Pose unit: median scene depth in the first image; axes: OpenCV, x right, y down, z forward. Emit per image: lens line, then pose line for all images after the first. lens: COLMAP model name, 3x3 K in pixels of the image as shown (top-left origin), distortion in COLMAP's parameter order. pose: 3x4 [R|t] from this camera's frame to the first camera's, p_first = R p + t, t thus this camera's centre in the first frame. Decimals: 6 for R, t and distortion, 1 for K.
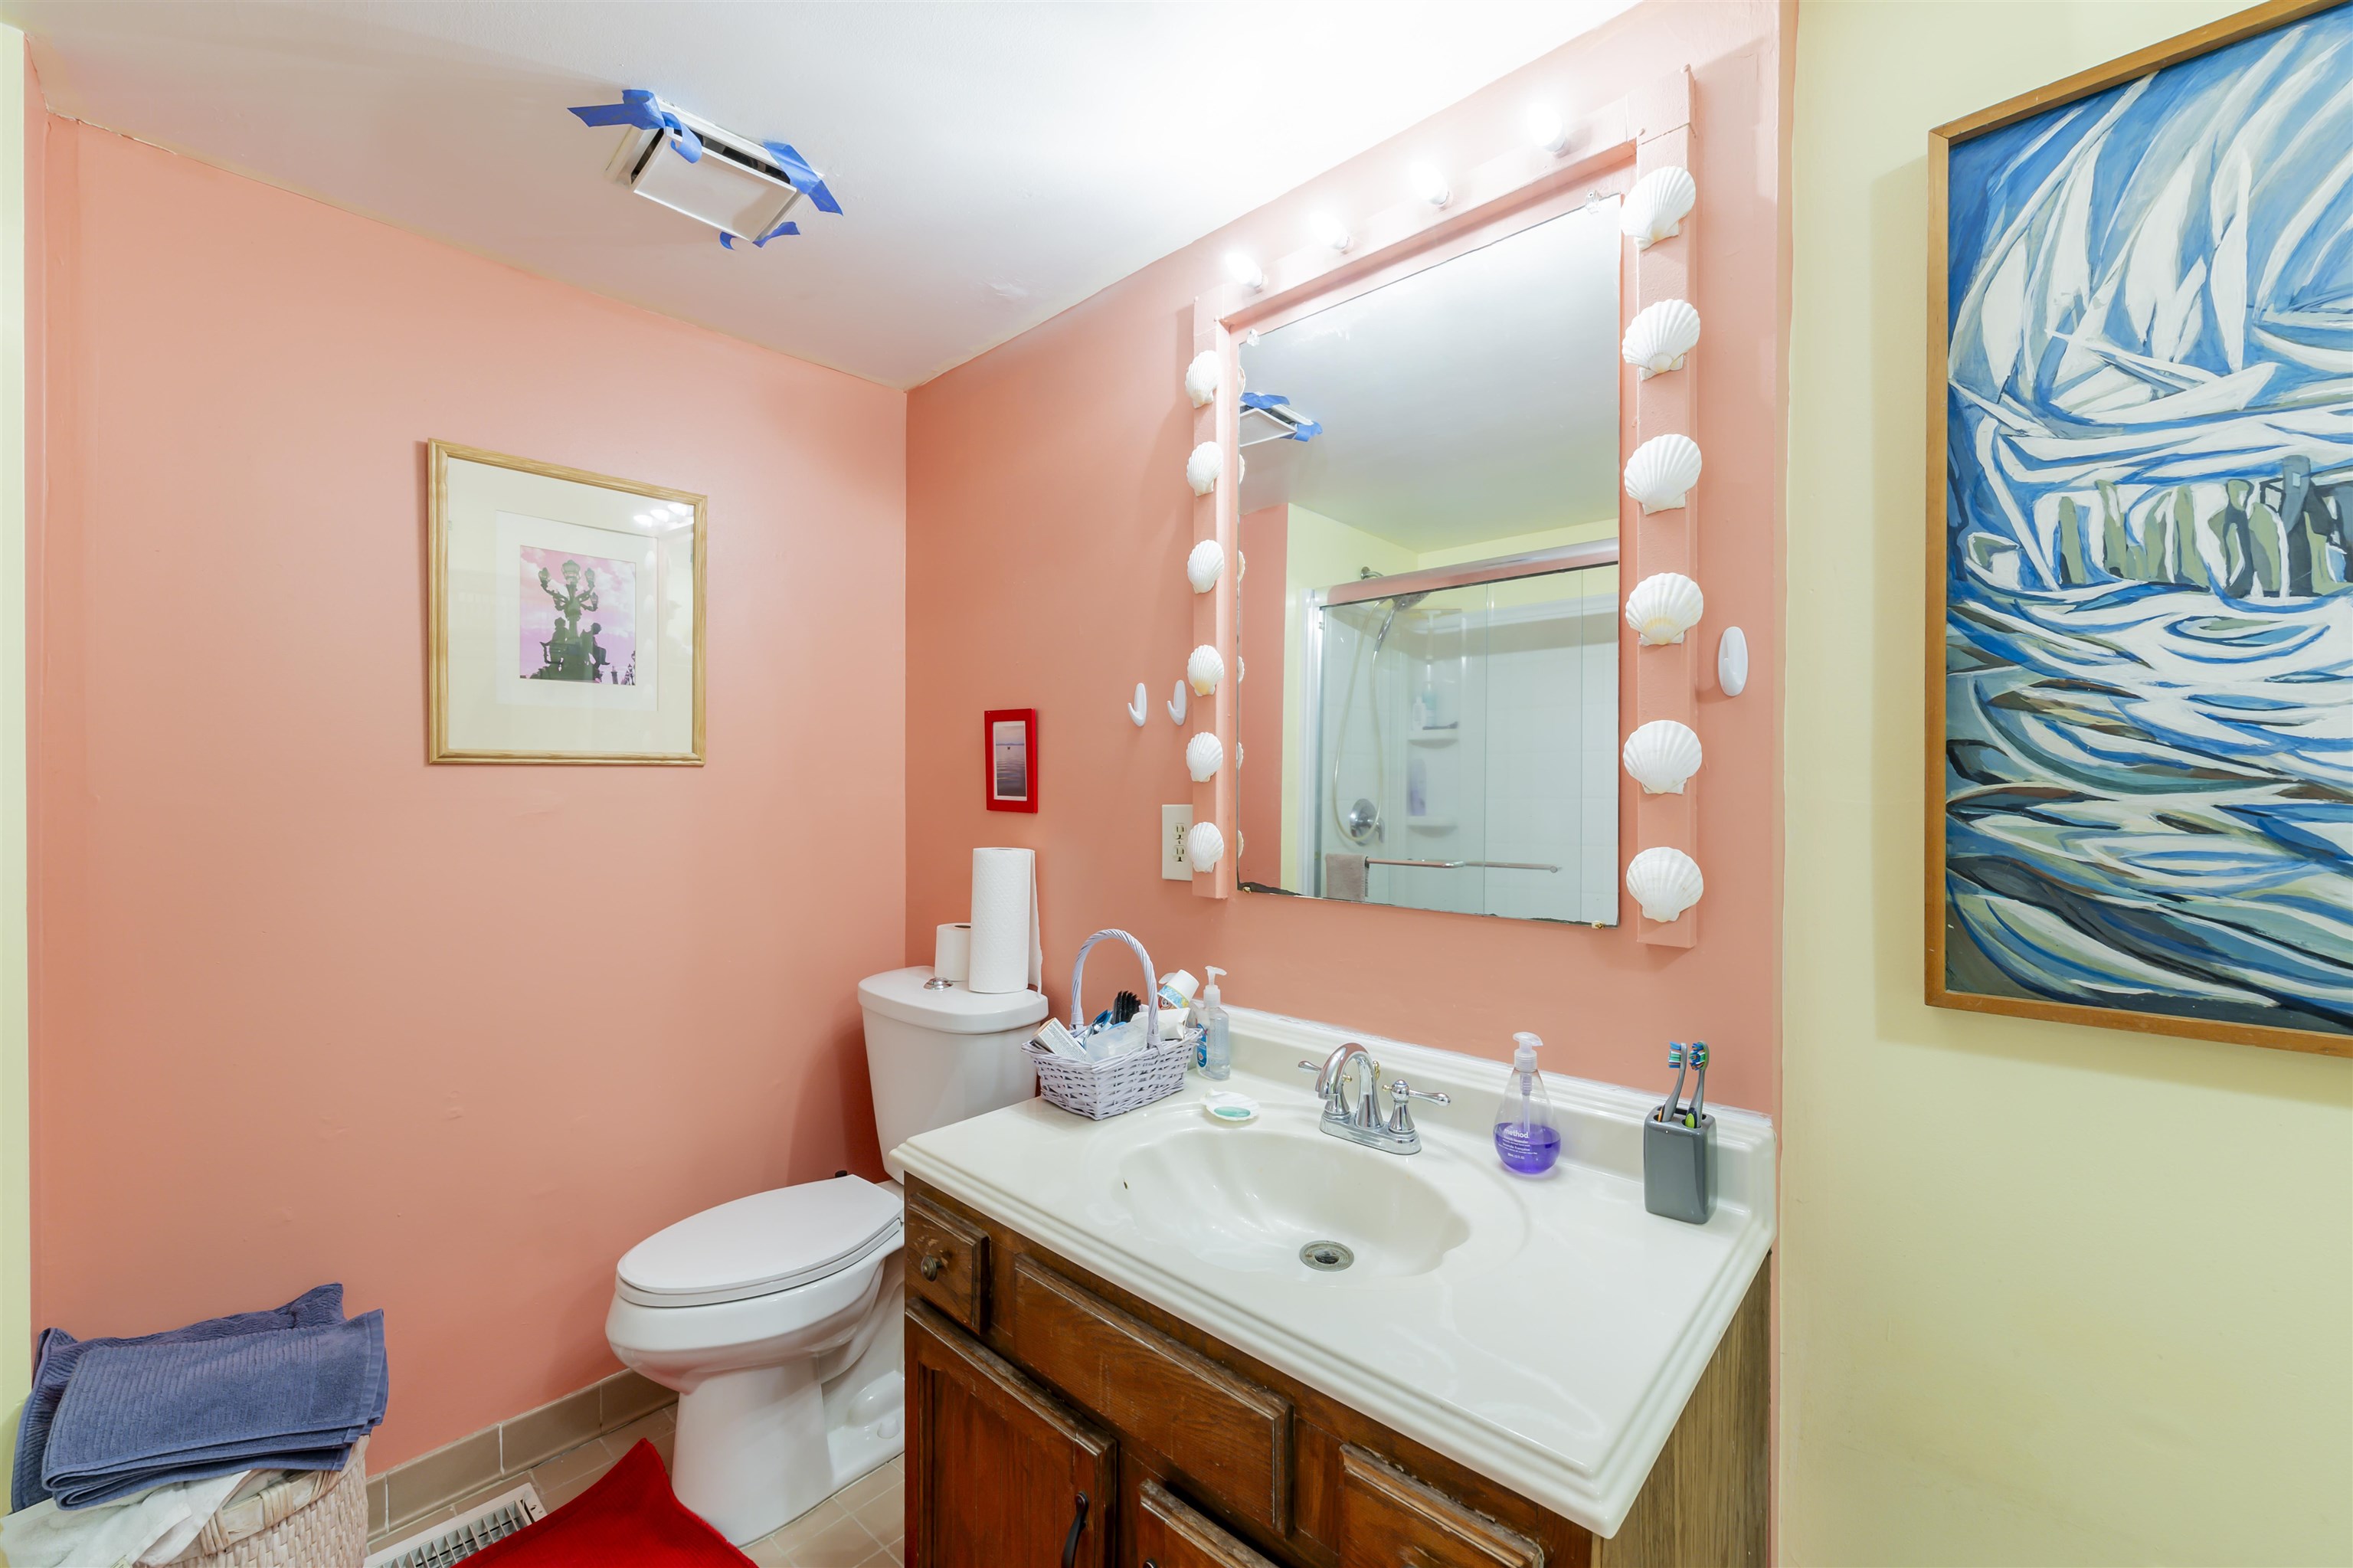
lens RADIAL K [[945.4, 0, 1186.4], [0, 945.4, 783.5], [0, 0, 1]] dist [-0.001188, 0.003034]
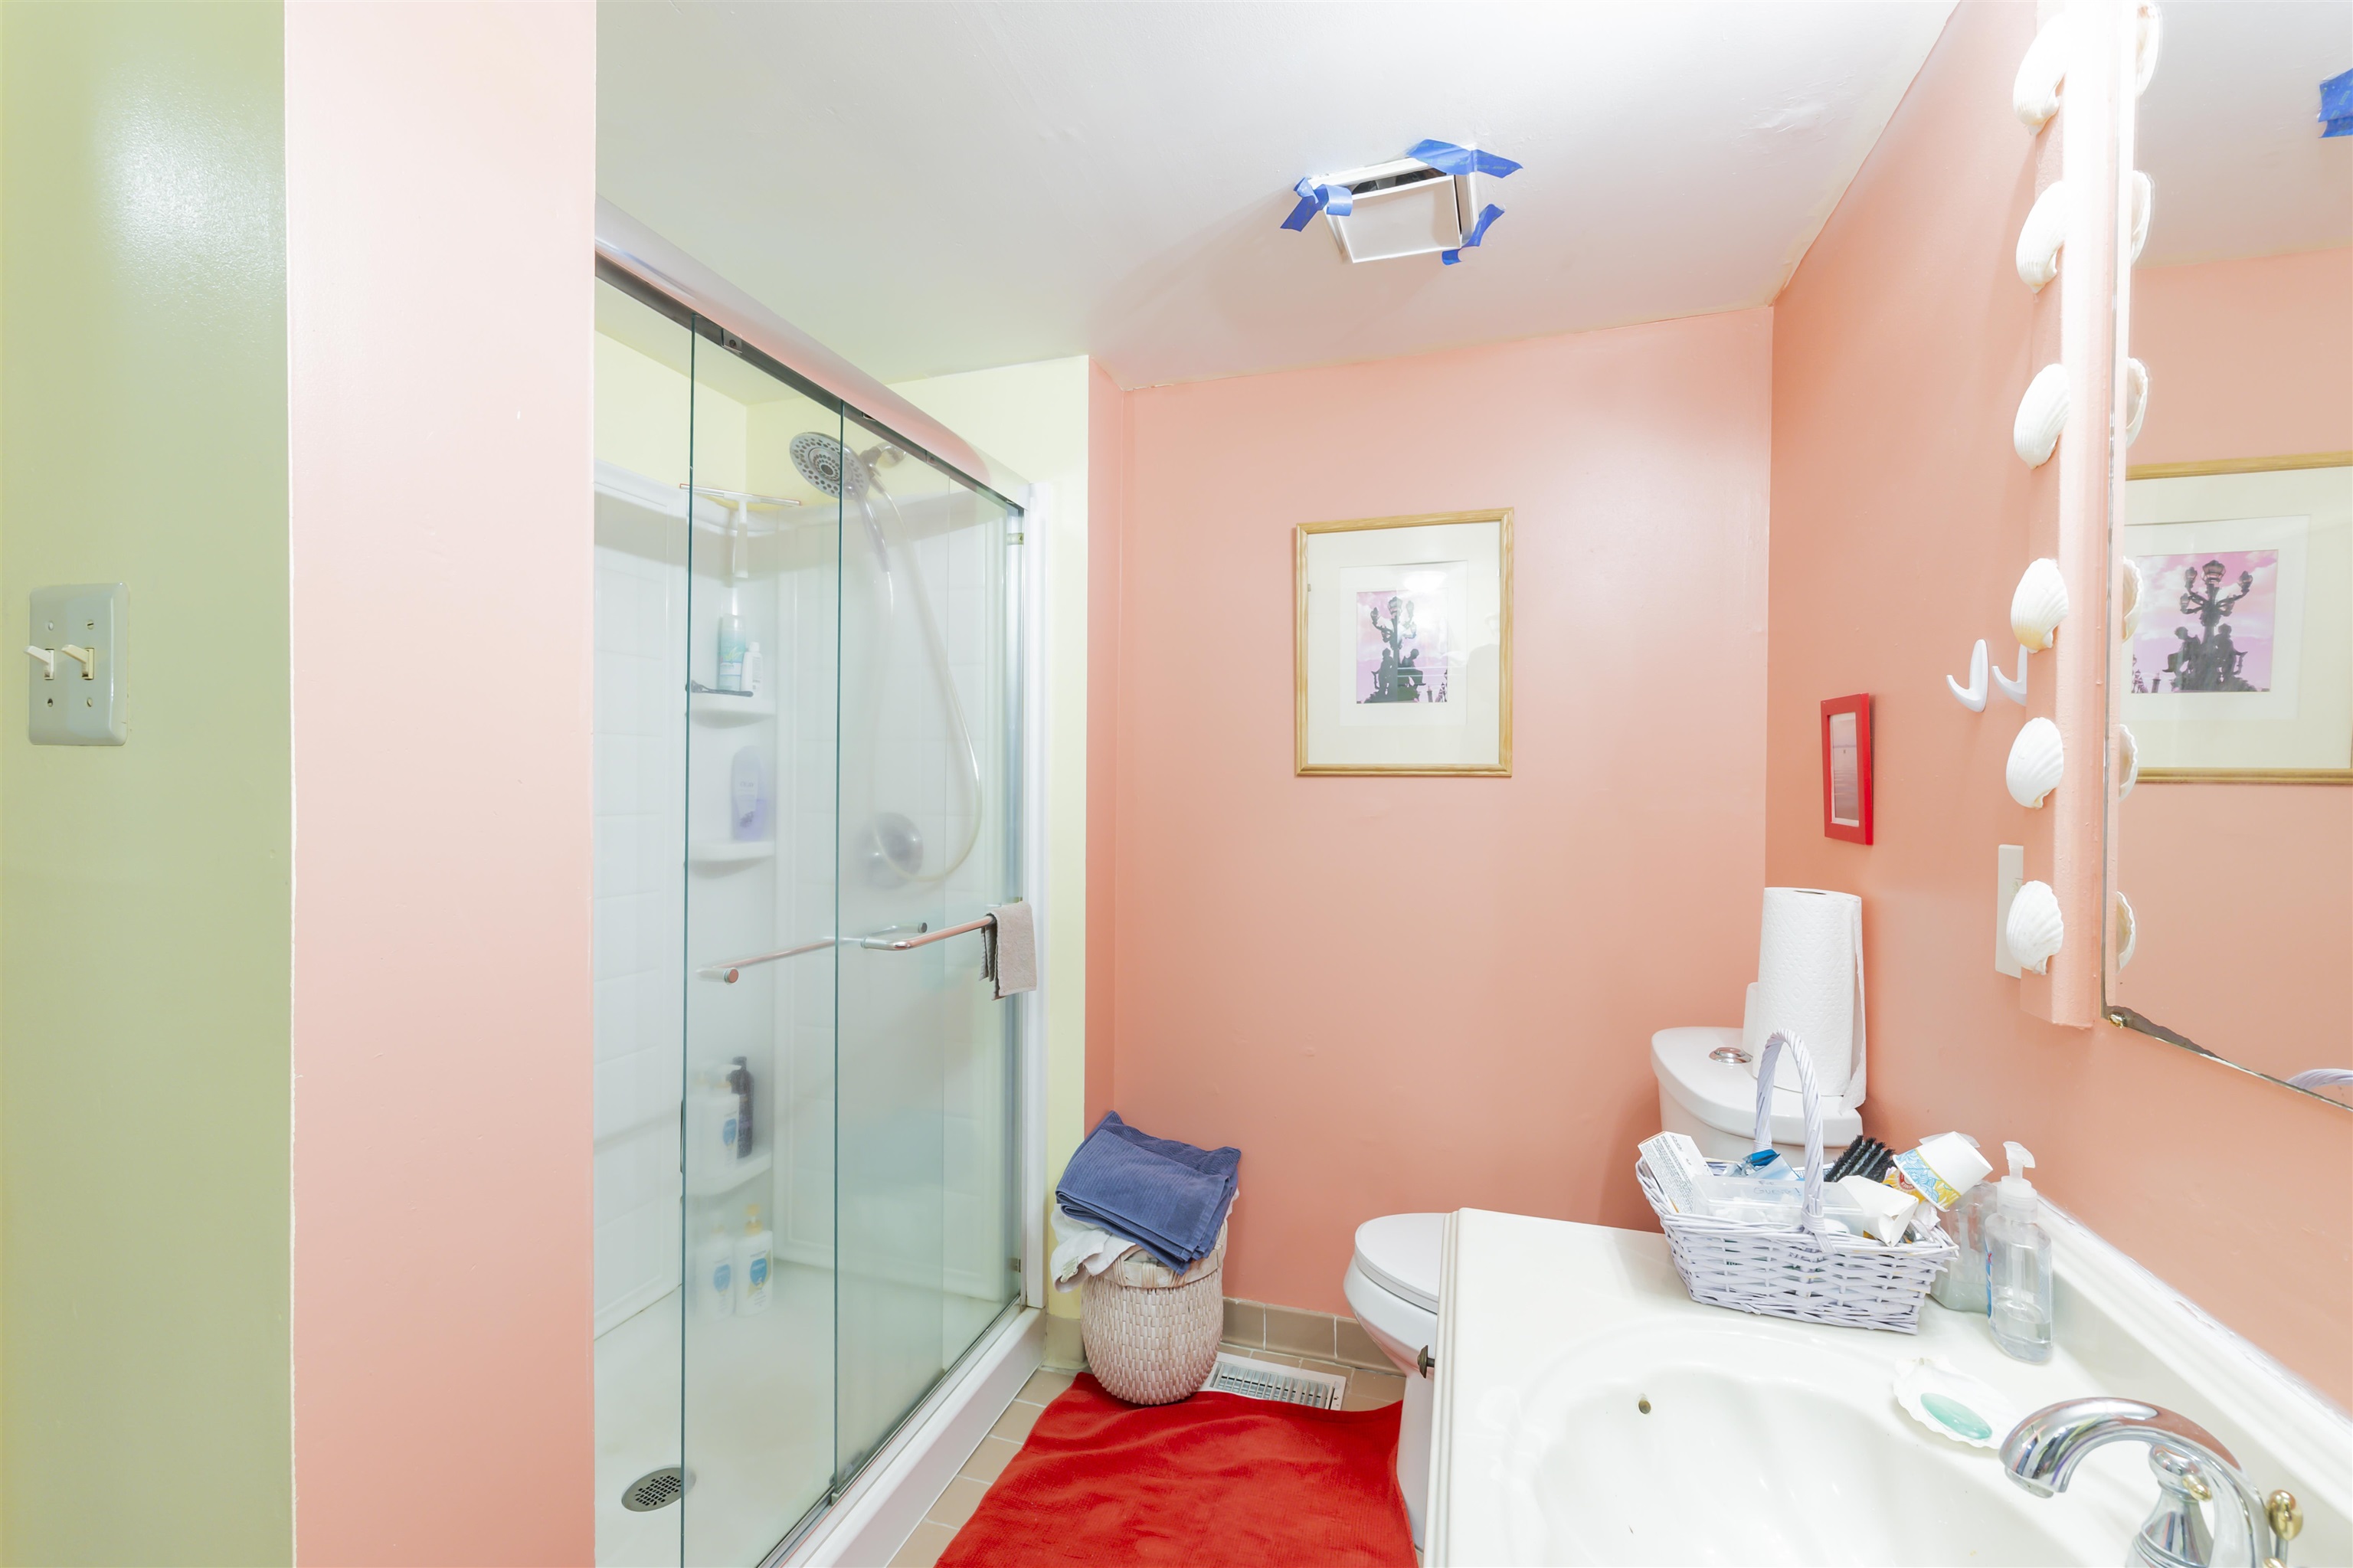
lens RADIAL K [[945.4, 0, 1186.4], [0, 945.4, 783.5], [0, 0, 1]] dist [-0.001188, 0.003034]
pose [[0.429839, 0.007286, -0.902876, 0.299311], [-0.011698, 0.999928, 0.002500, -0.011502], [0.902830, 0.009487, 0.429893, 0.309329]]
